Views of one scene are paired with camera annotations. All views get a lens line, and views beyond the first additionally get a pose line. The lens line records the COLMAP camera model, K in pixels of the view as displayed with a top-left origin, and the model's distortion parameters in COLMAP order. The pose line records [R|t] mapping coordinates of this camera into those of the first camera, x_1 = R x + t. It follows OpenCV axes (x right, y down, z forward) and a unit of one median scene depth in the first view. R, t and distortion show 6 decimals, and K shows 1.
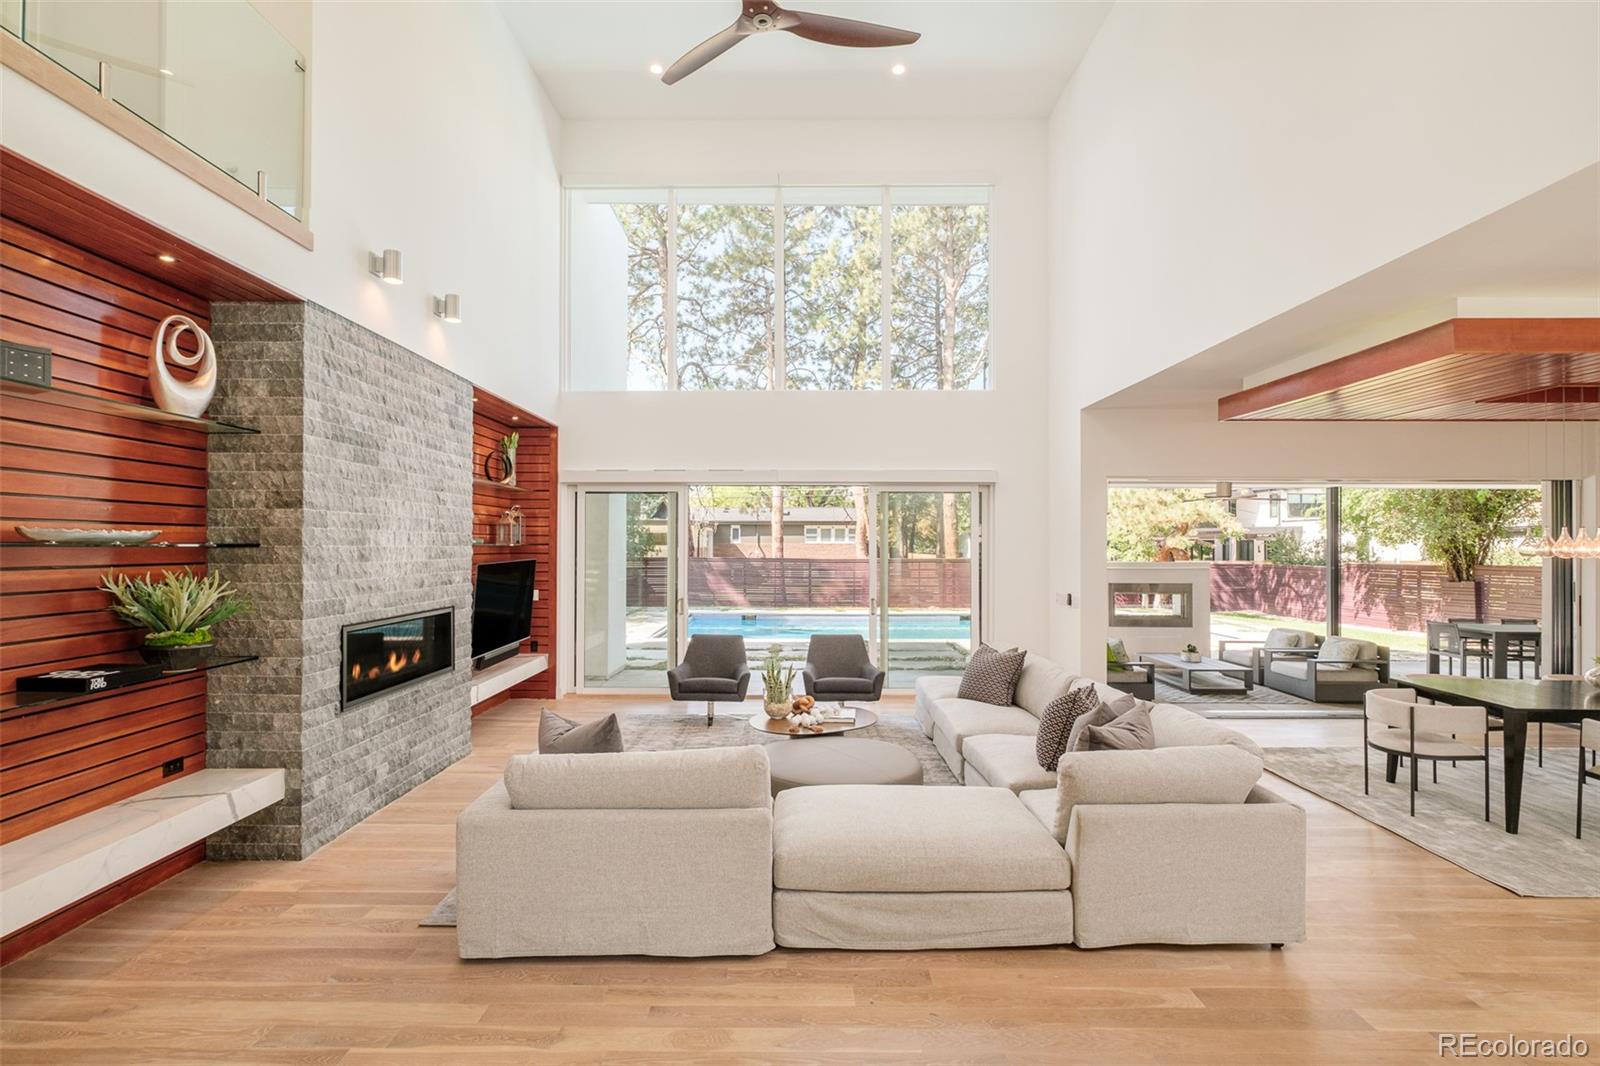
lens RADIAL K [[732.8, 0, 802.3], [0, 732.8, 542.6], [0, 0, 1]] dist [-0.001001, -0.000135]
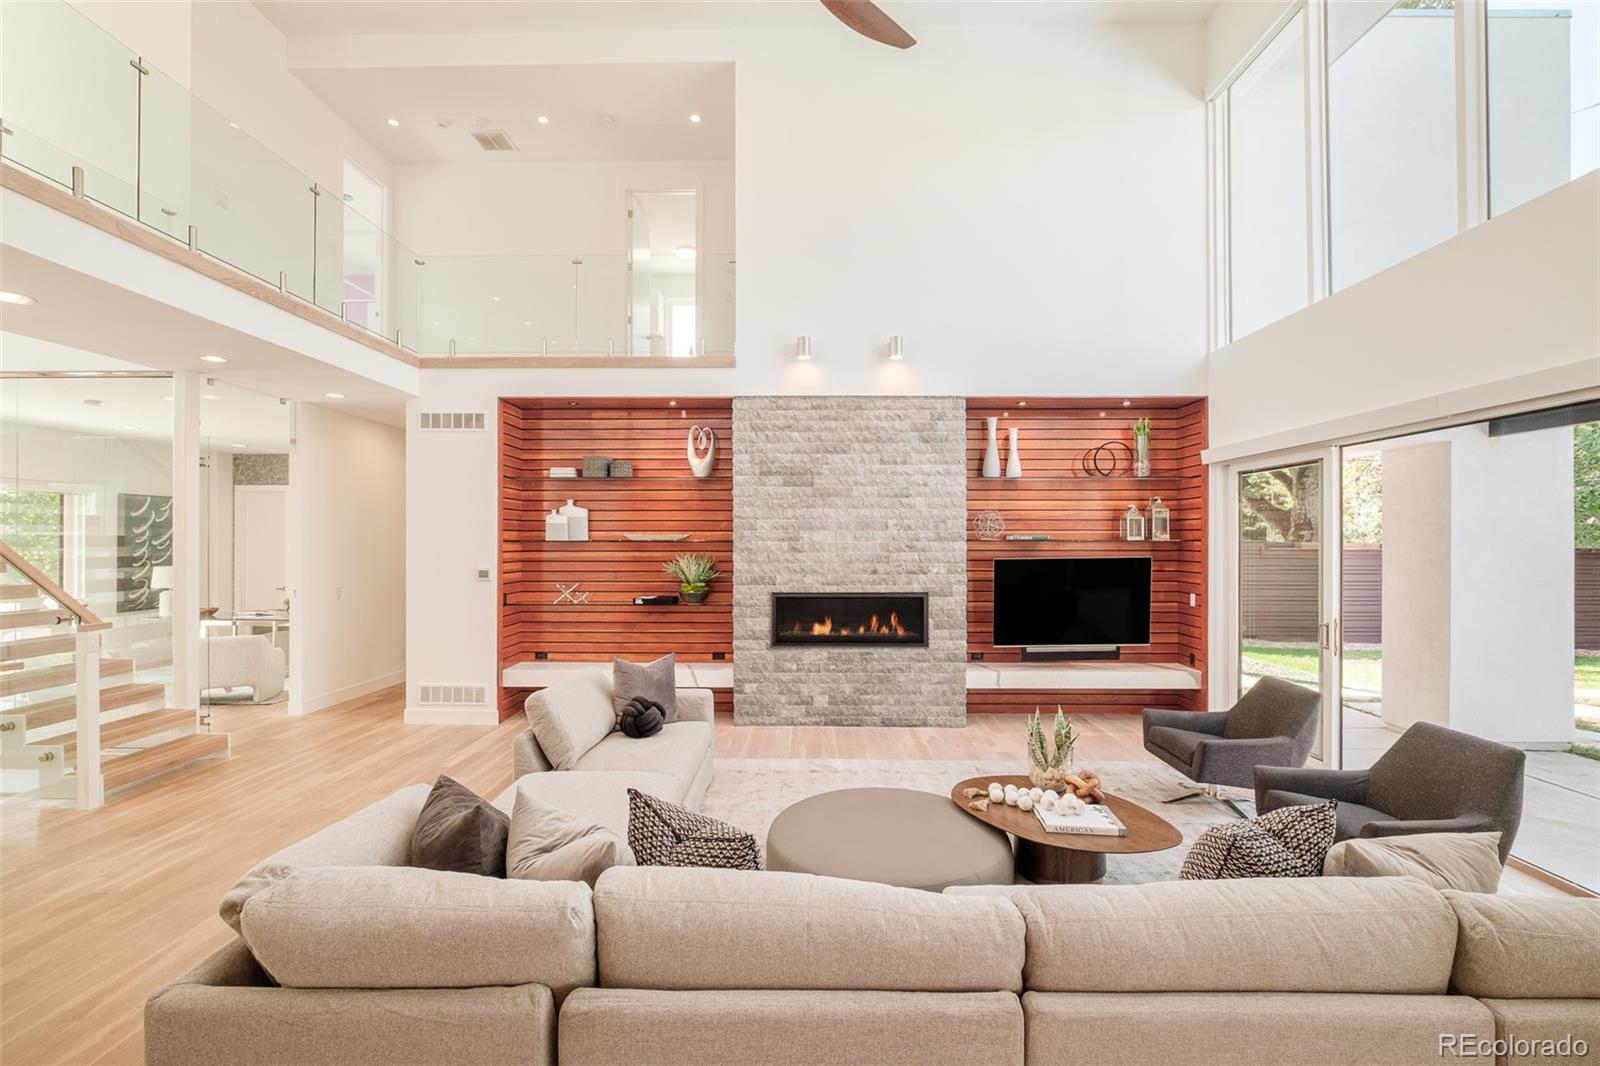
lens RADIAL K [[723.1, 0, 812.8], [0, 723.1, 536.4], [0, 0, 1]] dist [-0.001126, -0.000169]
pose [[0.002358, -0.005383, -0.999983, 0.864906], [0.004527, 0.999975, -0.005373, 0.001039], [0.999987, -0.004514, 0.002382, 1.017381]]
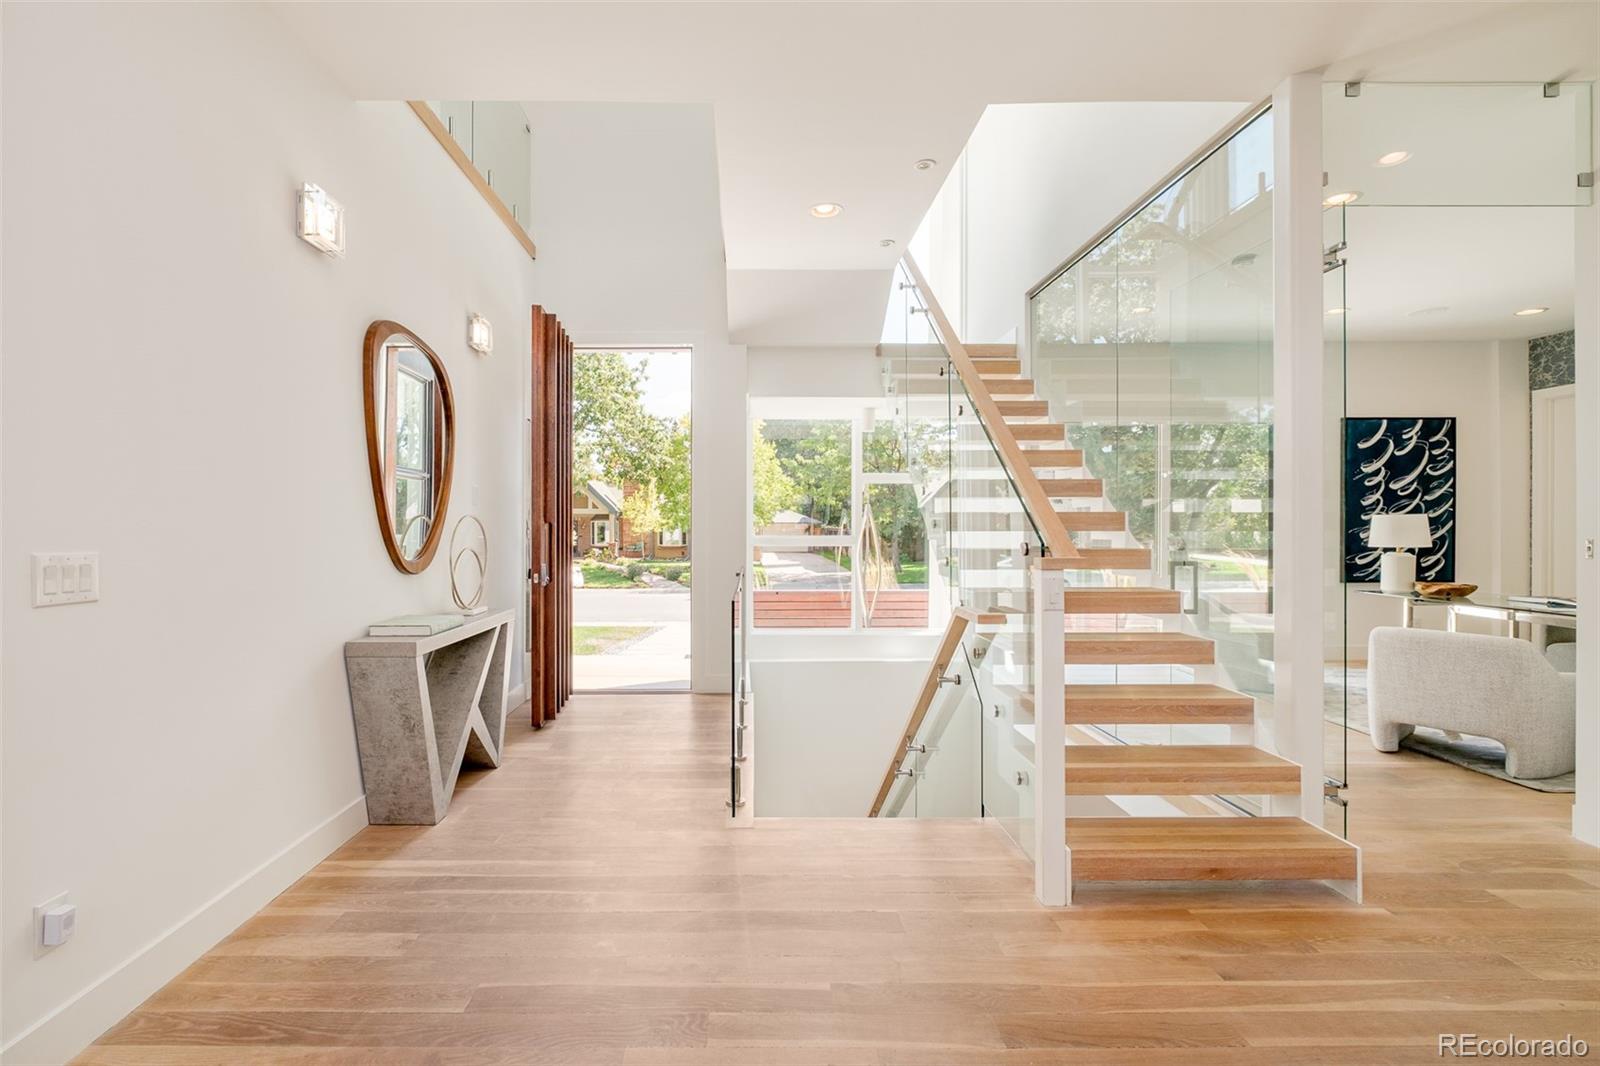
lens RADIAL K [[723.1, 0, 764.0], [0, 723.1, 532.1], [0, 0, 1]] dist [-0.001126, -0.000169]
pose [[-0.999713, -0.004029, -0.023630, 0.096969], [-0.004034, 0.999992, 0.000187, 0.092812], [0.023629, 0.000283, -0.999721, 0.554090]]
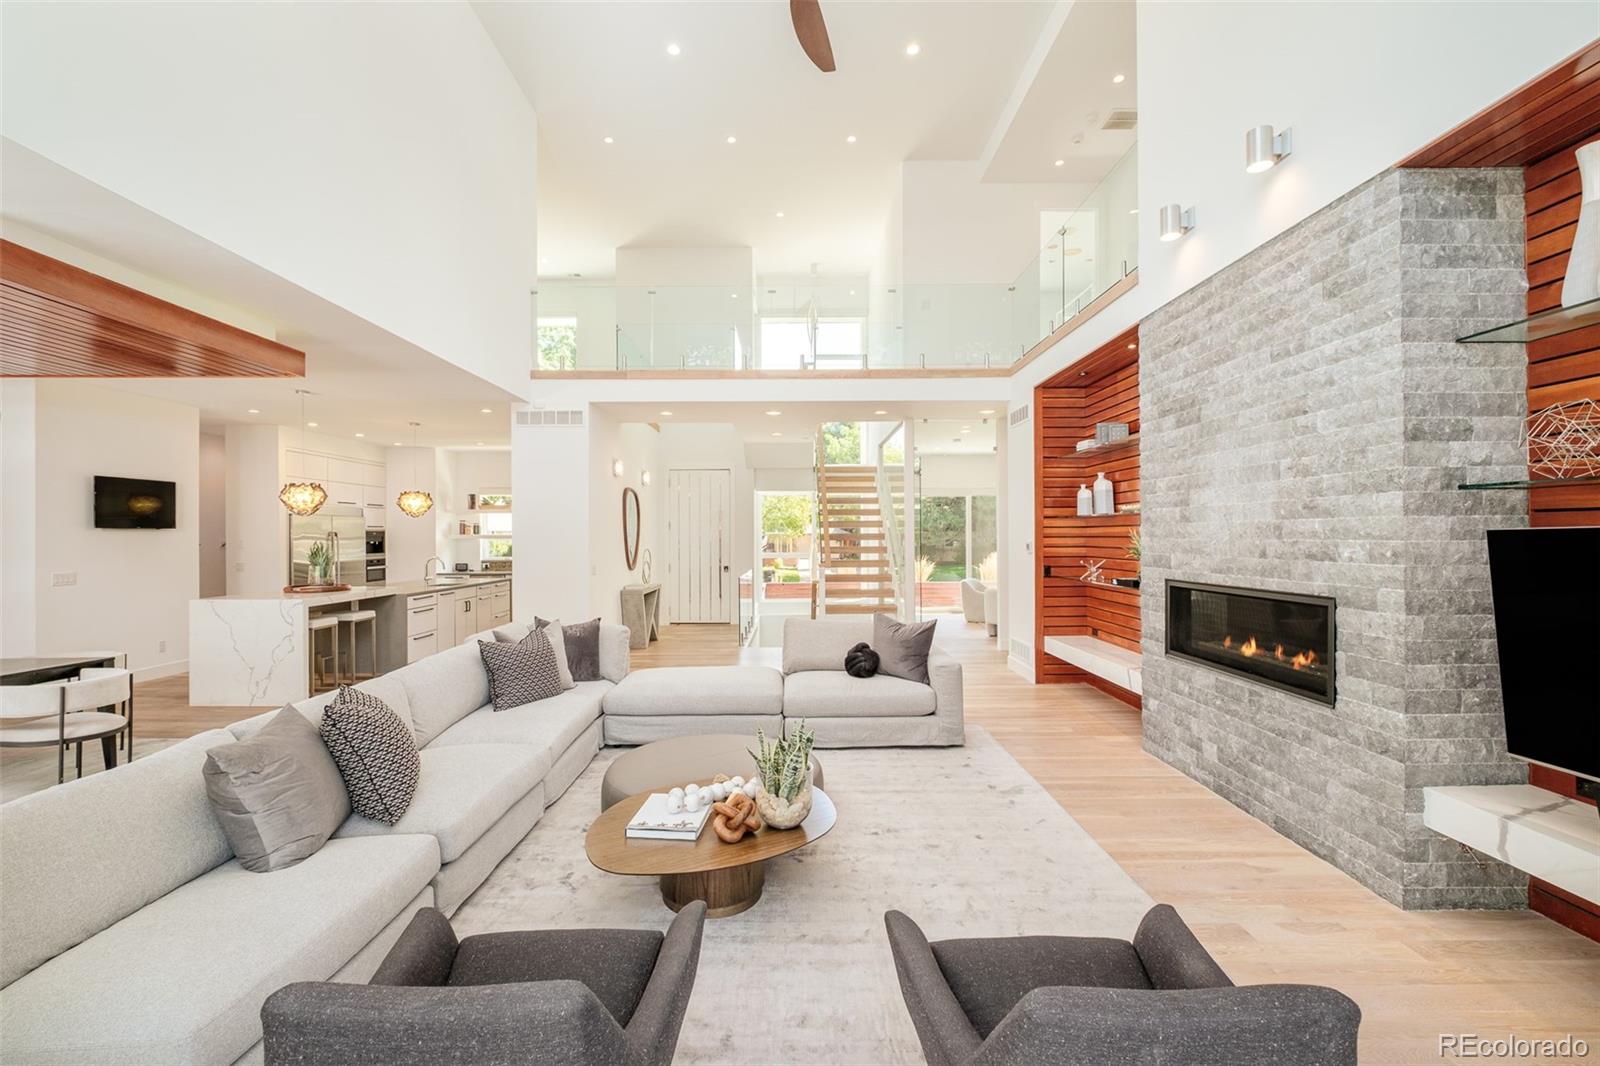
lens RADIAL K [[723.1, 0, 808.5], [0, 723.1, 537.2], [0, 0, 1]] dist [-0.001126, -0.000169]
pose [[-0.999885, 0.002294, -0.015005, -0.056561], [0.002346, 0.999991, -0.003475, 0.048084], [0.014996, -0.003509, -0.999881, 1.972204]]
